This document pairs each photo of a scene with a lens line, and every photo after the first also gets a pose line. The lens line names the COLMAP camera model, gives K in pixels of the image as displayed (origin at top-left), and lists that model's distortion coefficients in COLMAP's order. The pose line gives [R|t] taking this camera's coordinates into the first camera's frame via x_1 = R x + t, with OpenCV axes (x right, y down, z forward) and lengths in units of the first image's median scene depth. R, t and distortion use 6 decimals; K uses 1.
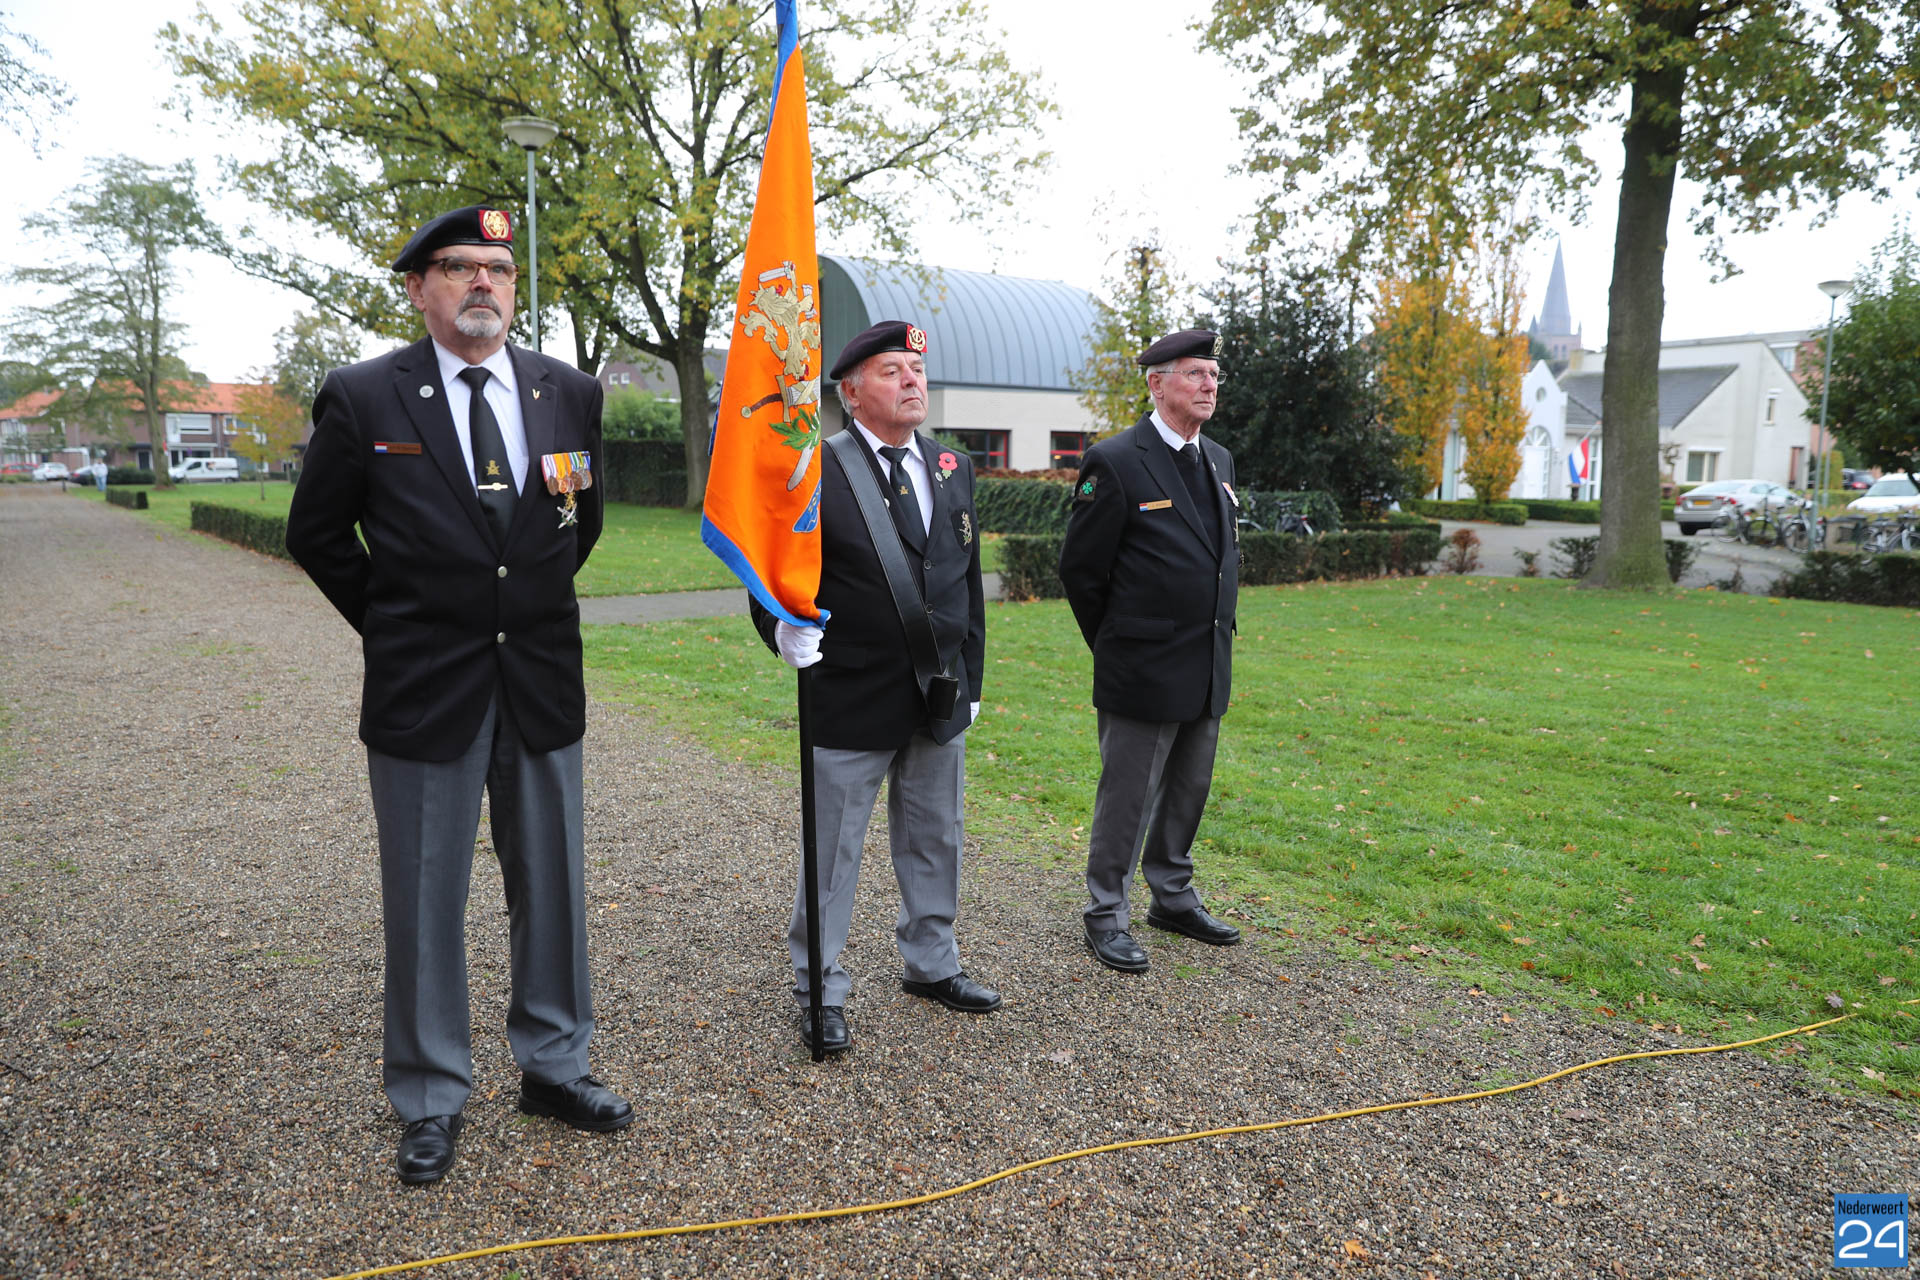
lens RADIAL K [[1286.3, 0, 956.4], [0, 1286.3, 619.8], [0, 0, 1]] dist [-0.029366, 0.004070]
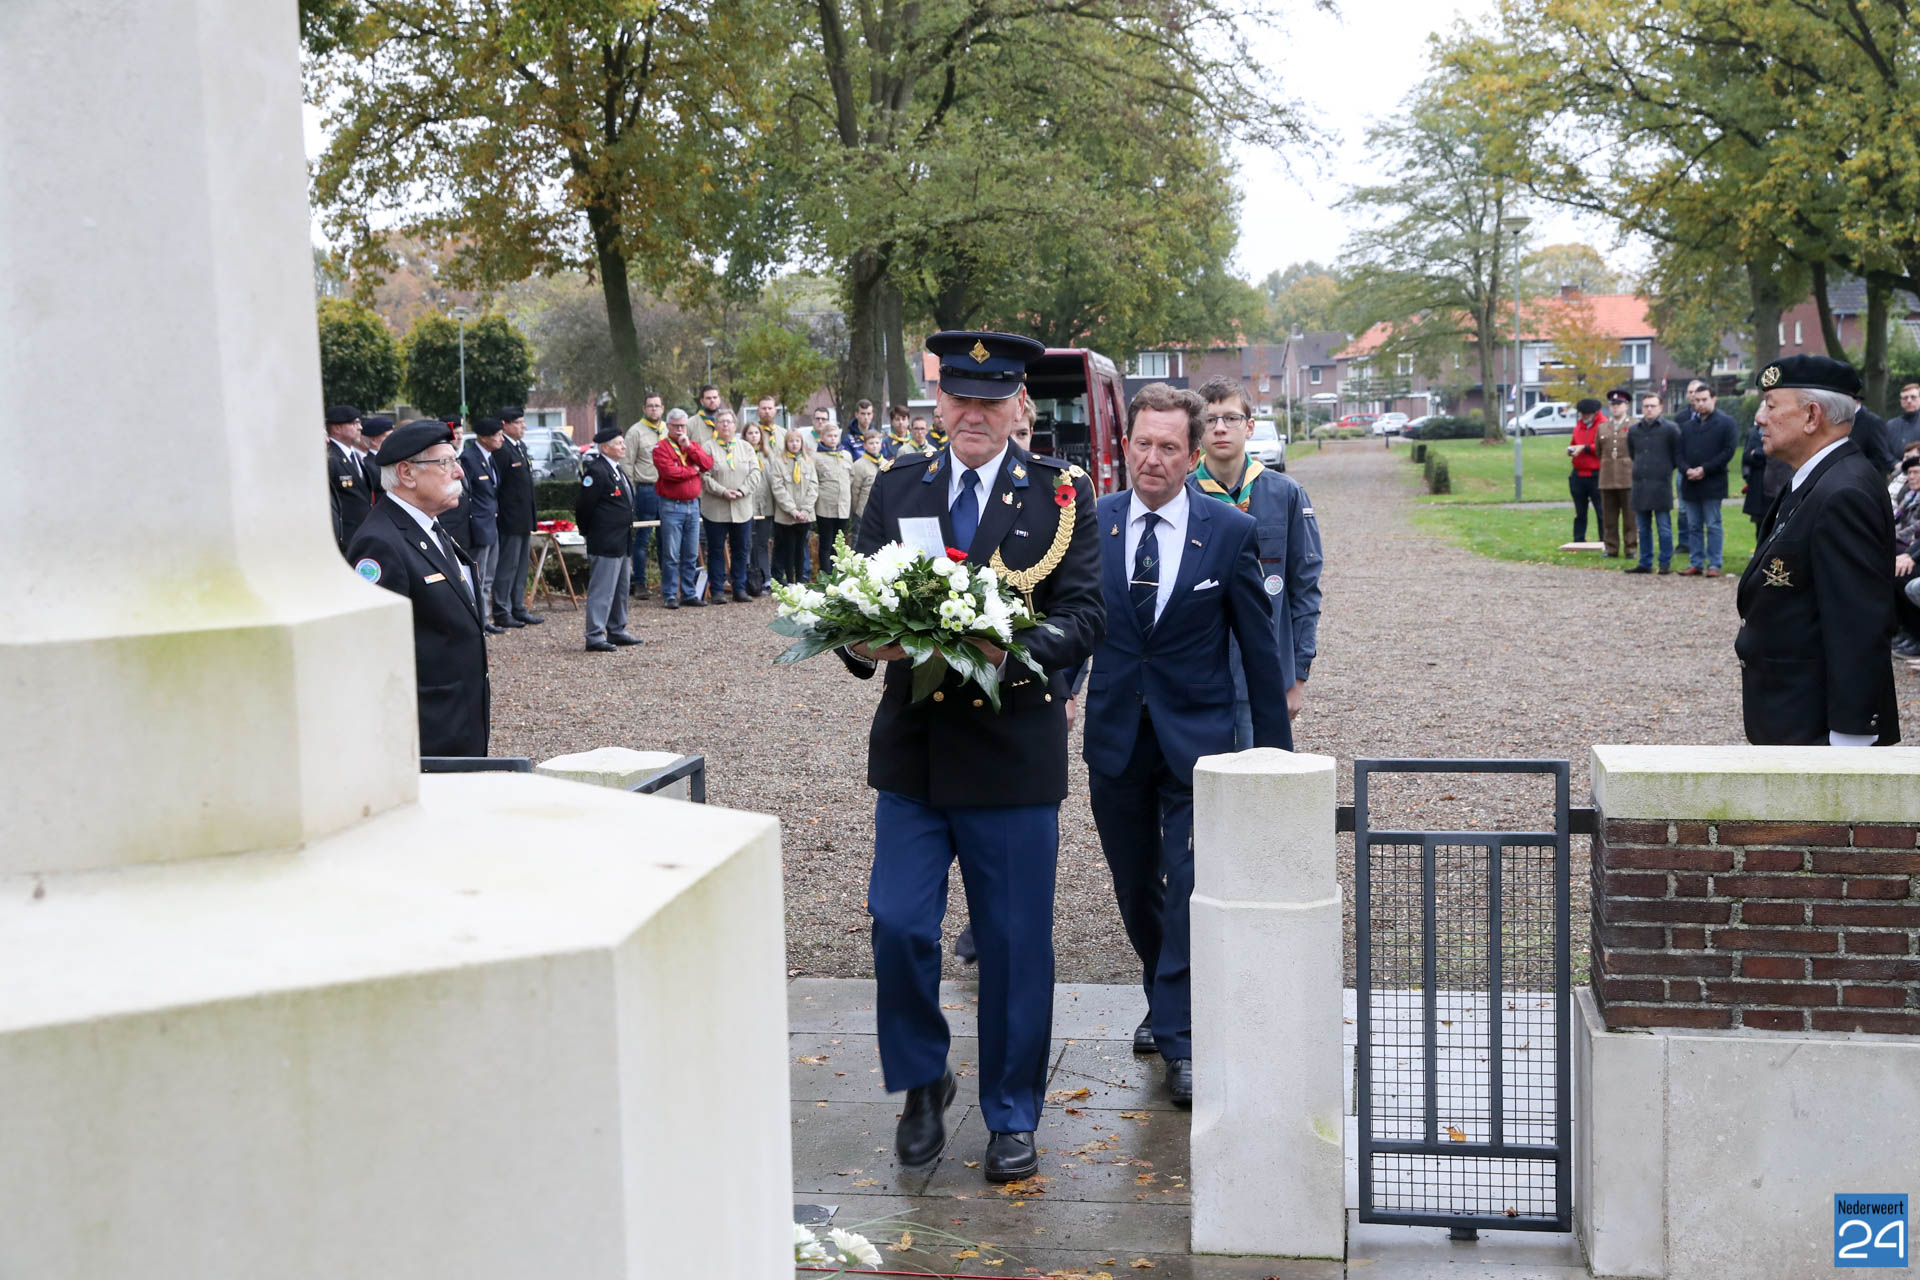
lens RADIAL K [[2407.3, 0, 955.7], [0, 2407.3, 650.9], [0, 0, 1]] dist [0.089140, 0.000000]
pose [[0.686471, 0.049189, -0.725492, 0.275823], [-0.063426, 0.997957, 0.007648, 0.042407], [0.724386, 0.040765, 0.688189, -0.317127]]
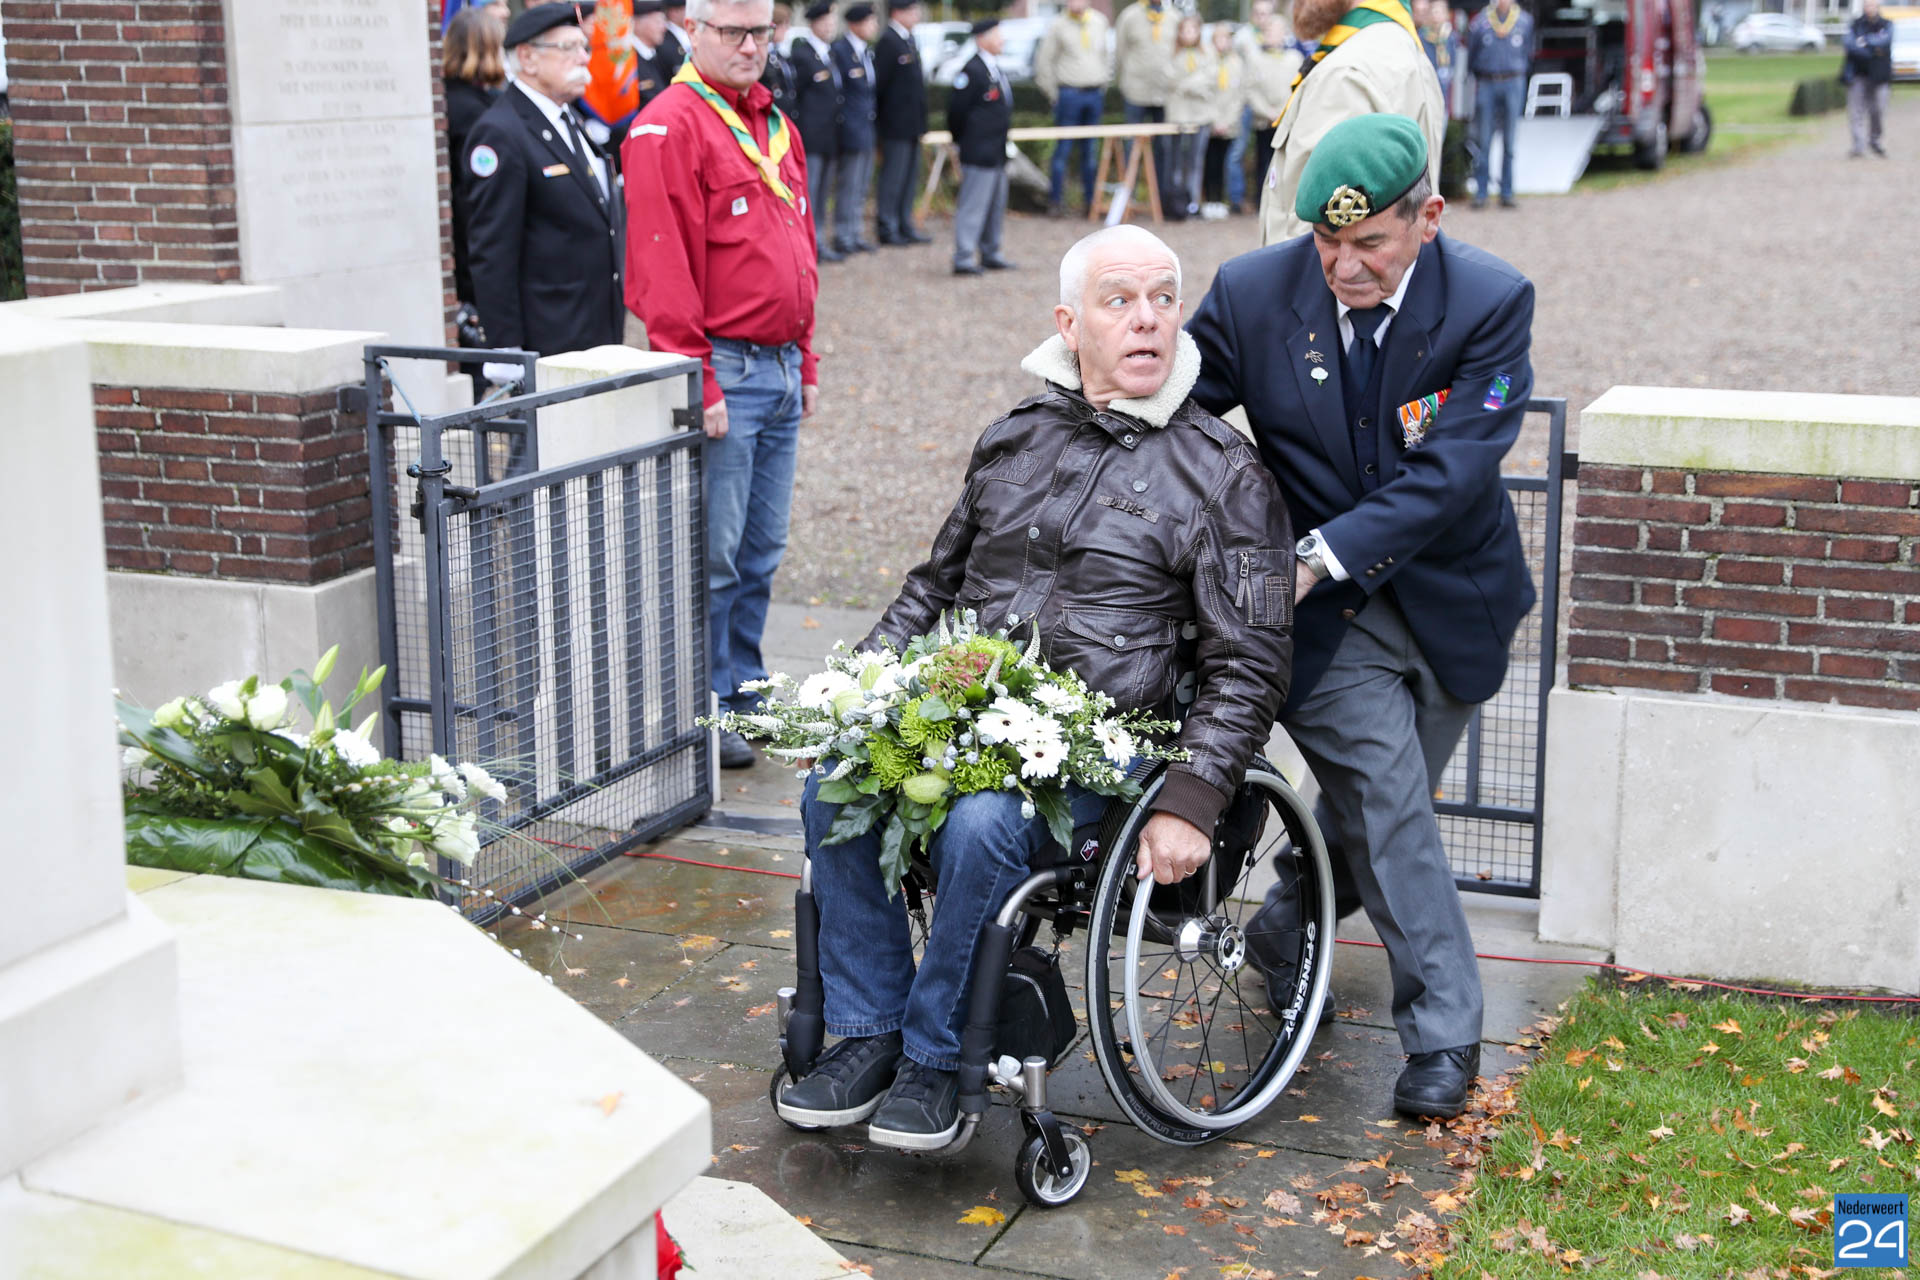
lens RADIAL K [[2819.5, 0, 956.3], [0, 2819.5, 622.2], [0, 0, 1]] dist [0.149476, 0.000000]
pose [[0.519422, 0.171171, -0.837199, 0.291698], [-0.099786, 0.985179, 0.139517, 0.041915], [0.848672, 0.011072, 0.528804, -0.310597]]
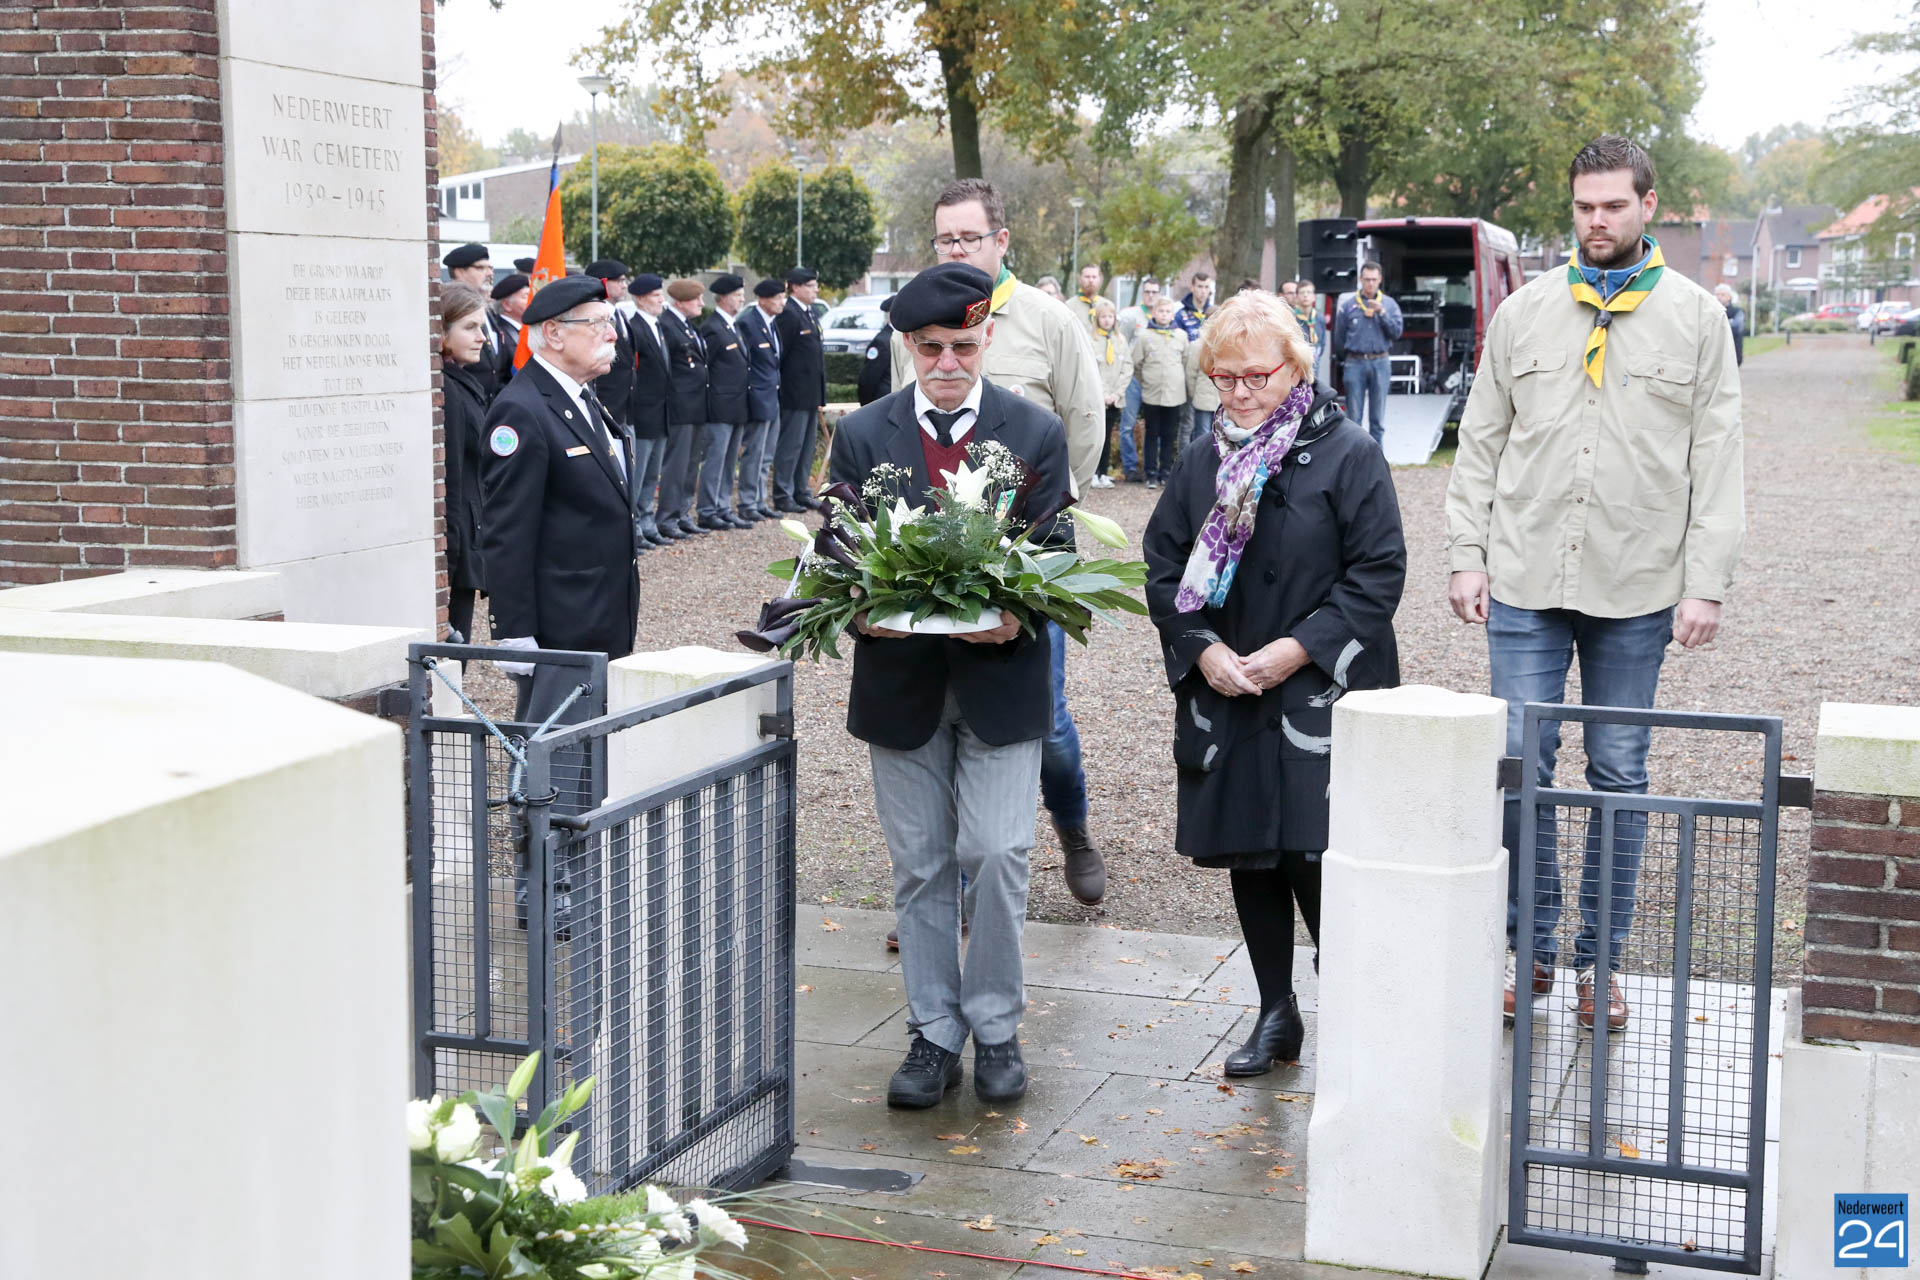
lens RADIAL K [[2694.6, 0, 957.8], [0, 2694.6, 645.7], [0, 0, 1]] dist [0.136315, 0.000000]
pose [[0.571572, 0.105876, -0.813692, 0.279214], [-0.107056, 0.992787, 0.053979, 0.041853], [0.813538, 0.056258, 0.578784, -0.311308]]
